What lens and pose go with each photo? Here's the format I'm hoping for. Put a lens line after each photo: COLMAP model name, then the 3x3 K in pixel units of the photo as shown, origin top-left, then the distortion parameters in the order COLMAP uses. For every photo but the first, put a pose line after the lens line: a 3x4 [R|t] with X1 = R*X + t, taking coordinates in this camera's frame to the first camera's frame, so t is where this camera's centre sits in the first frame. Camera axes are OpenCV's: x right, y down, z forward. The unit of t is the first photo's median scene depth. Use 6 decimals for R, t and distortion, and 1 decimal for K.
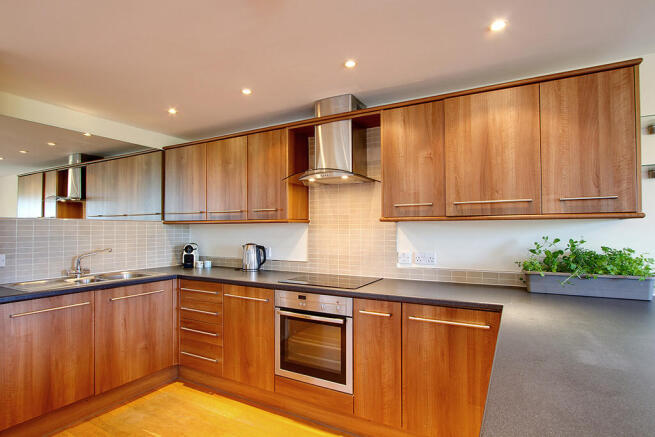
lens RADIAL K [[343.2, 0, 327.5], [0, 343.2, 218.5], [0, 0, 1]] dist [-0.015247, 0.000828]
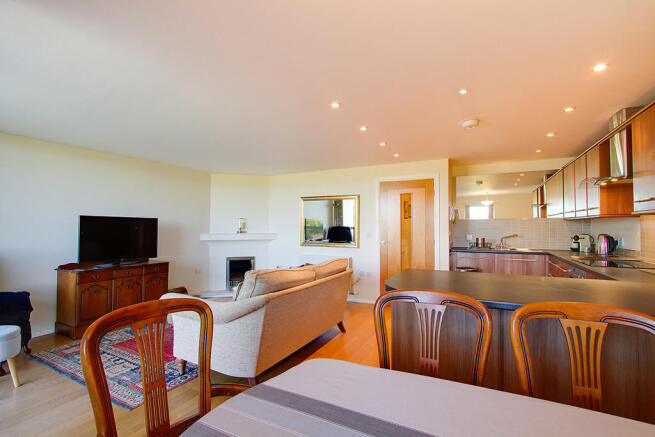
lens RADIAL K [[310.1, 0, 327.5], [0, 310.1, 218.5], [0, 0, 1]] dist [0.000281, 0.000211]
pose [[0.040562, -0.022741, -0.998918, 1.119634], [0.030621, 0.999300, -0.021506, 0.010061], [0.998708, -0.029715, 0.041230, -0.077252]]
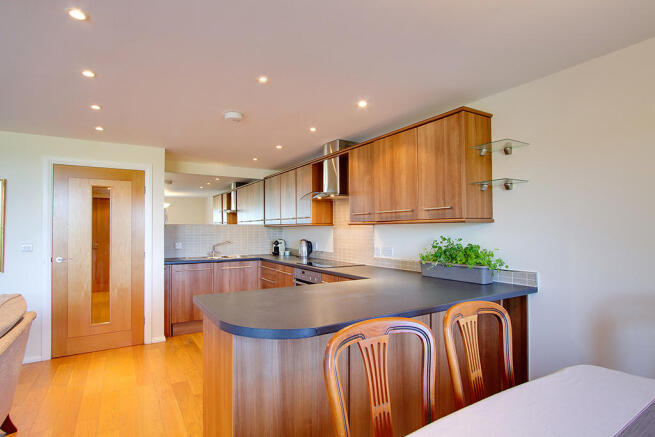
lens RADIAL K [[343.2, 0, 327.5], [0, 343.2, 218.5], [0, 0, 1]] dist [-0.015247, 0.000828]
pose [[0.872258, -0.015003, -0.488816, 0.767824], [0.013940, 0.999886, -0.005815, -0.011506], [0.488847, -0.001742, 0.872368, -0.330726]]
